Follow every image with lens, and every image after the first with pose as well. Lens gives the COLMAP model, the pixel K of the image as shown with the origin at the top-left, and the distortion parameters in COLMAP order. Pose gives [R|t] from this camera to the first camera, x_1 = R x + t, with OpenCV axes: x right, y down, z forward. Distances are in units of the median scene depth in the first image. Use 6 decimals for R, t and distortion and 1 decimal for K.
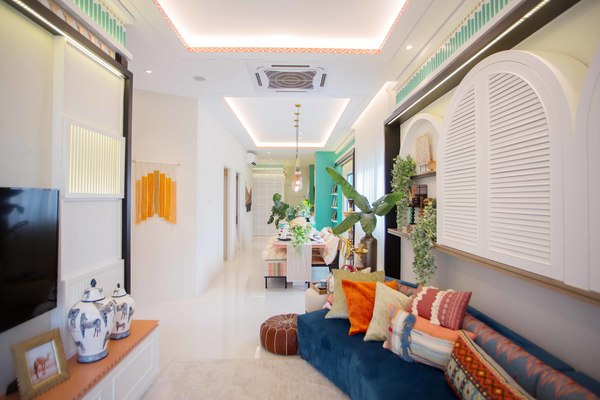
lens RADIAL K [[307.7, 0, 301.3], [0, 307.7, 192.4], [0, 0, 1]] dist [-0.044034, -0.000560]
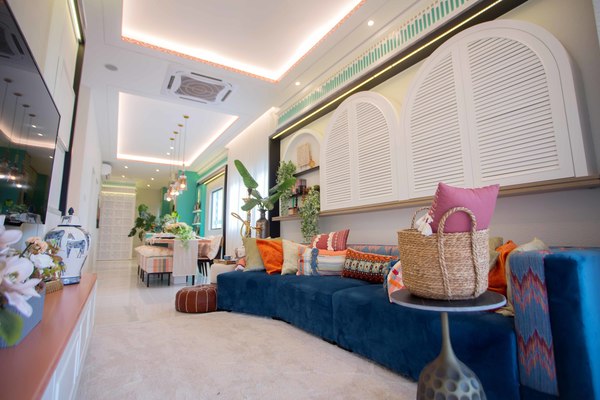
lens RADIAL K [[307.7, 0, 301.3], [0, 307.7, 192.4], [0, 0, 1]] dist [-0.044034, -0.000560]
pose [[0.857373, 0.068907, 0.510062, -0.322339], [0.002945, 0.990325, -0.138739, 0.228265], [-0.514688, 0.120454, 0.848874, -0.183545]]
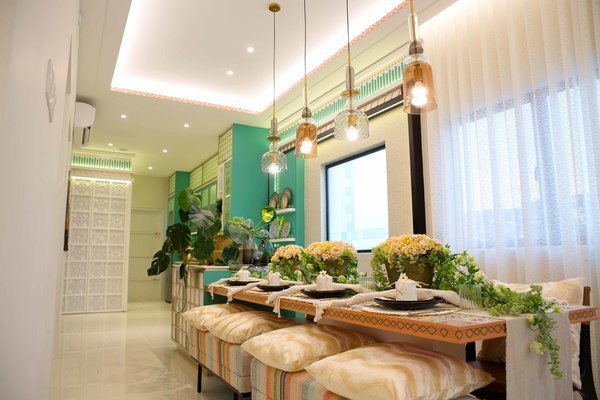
lens RADIAL K [[418.8, 0, 300.0], [0, 418.8, 200.0], [0, 0, 1]] dist [-0.045526, -0.000314]
pose [[0.880664, 0.057355, 0.470257, -0.441304], [0.003778, 0.991762, -0.128035, 0.181348], [-0.473727, 0.114532, 0.873193, 1.107785]]
